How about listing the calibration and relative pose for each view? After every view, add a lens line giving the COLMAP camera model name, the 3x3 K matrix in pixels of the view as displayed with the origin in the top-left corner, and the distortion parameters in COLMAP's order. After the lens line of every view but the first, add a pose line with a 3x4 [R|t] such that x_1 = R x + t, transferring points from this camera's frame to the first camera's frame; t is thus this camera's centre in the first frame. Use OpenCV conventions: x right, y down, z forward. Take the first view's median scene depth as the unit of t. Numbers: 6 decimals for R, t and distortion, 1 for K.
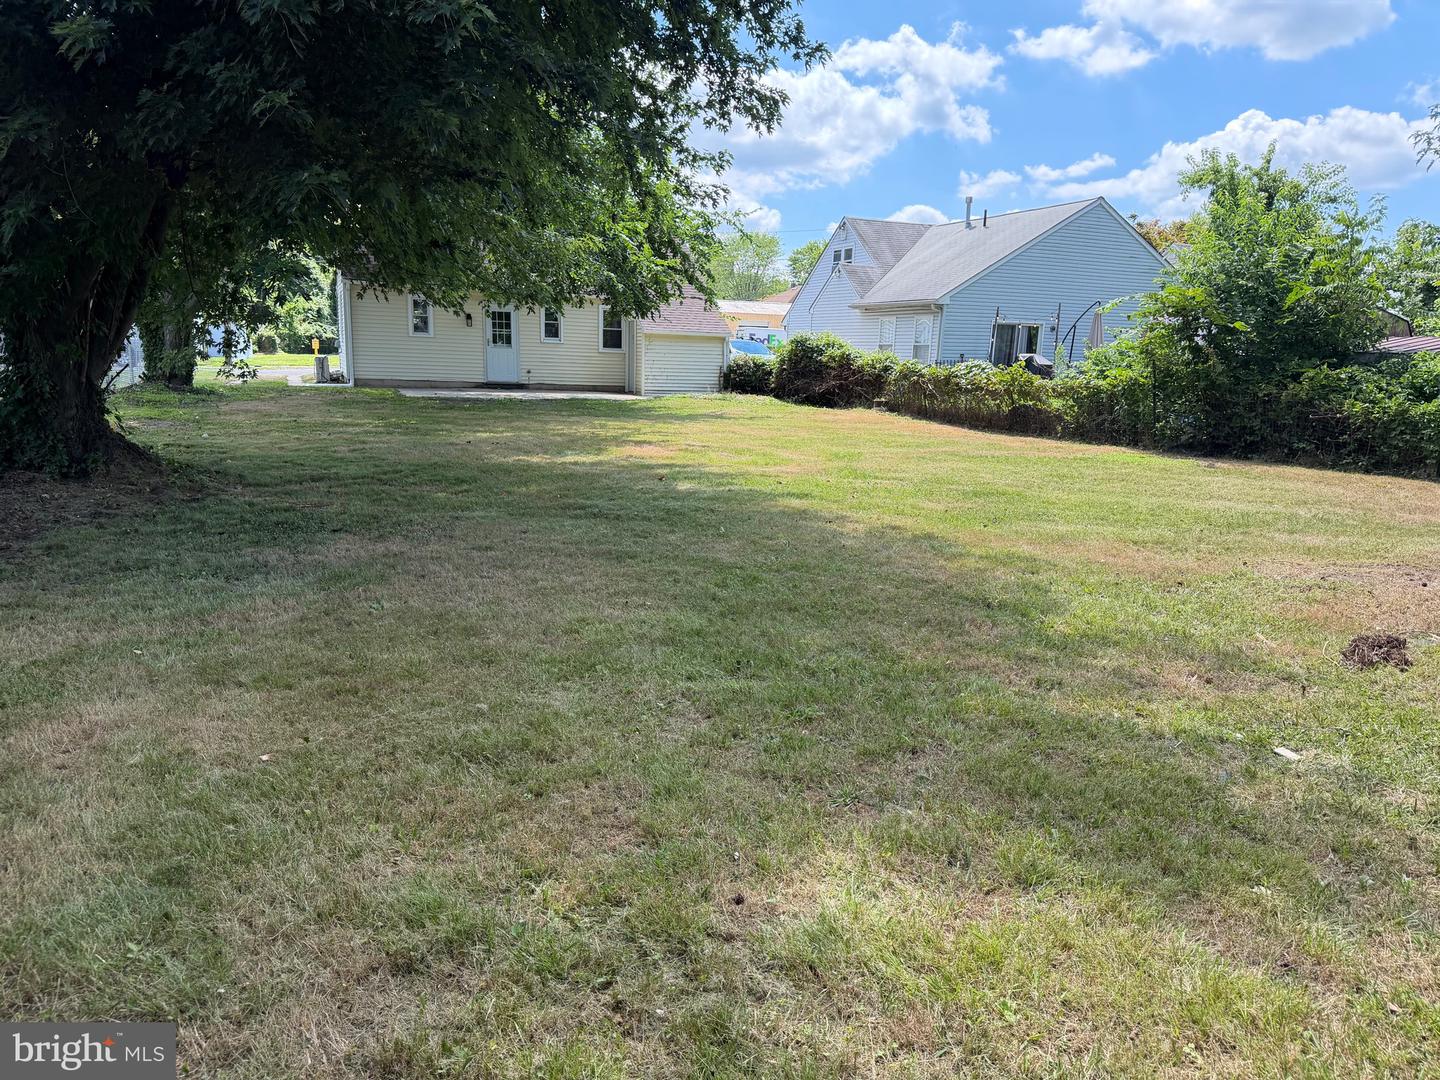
lens RADIAL K [[1043.5, 0, 719.3], [0, 1043.5, 544.5], [0, 0, 1]] dist [0.030772, -0.002665]
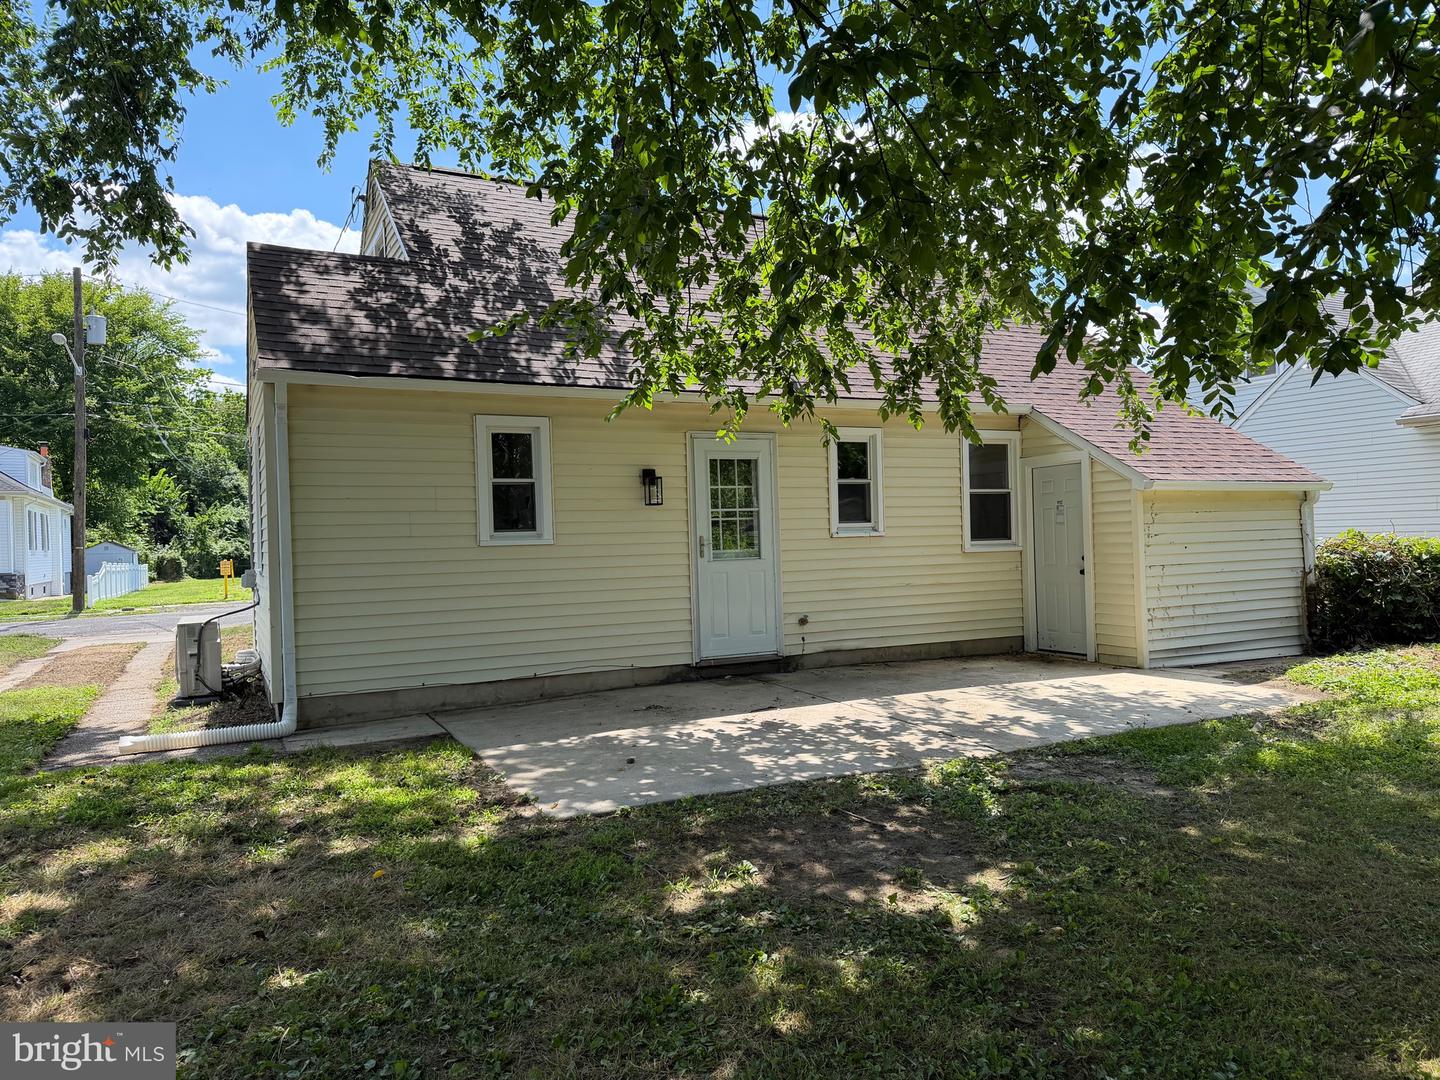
lens RADIAL K [[1043.5, 0, 722.5], [0, 1043.5, 538.5], [0, 0, 1]] dist [0.030772, -0.002665]
pose [[0.995749, -0.062453, 0.067702, -0.234957], [0.073791, 0.980793, -0.180553, -0.133696], [-0.055126, 0.184781, 0.981233, 0.662993]]
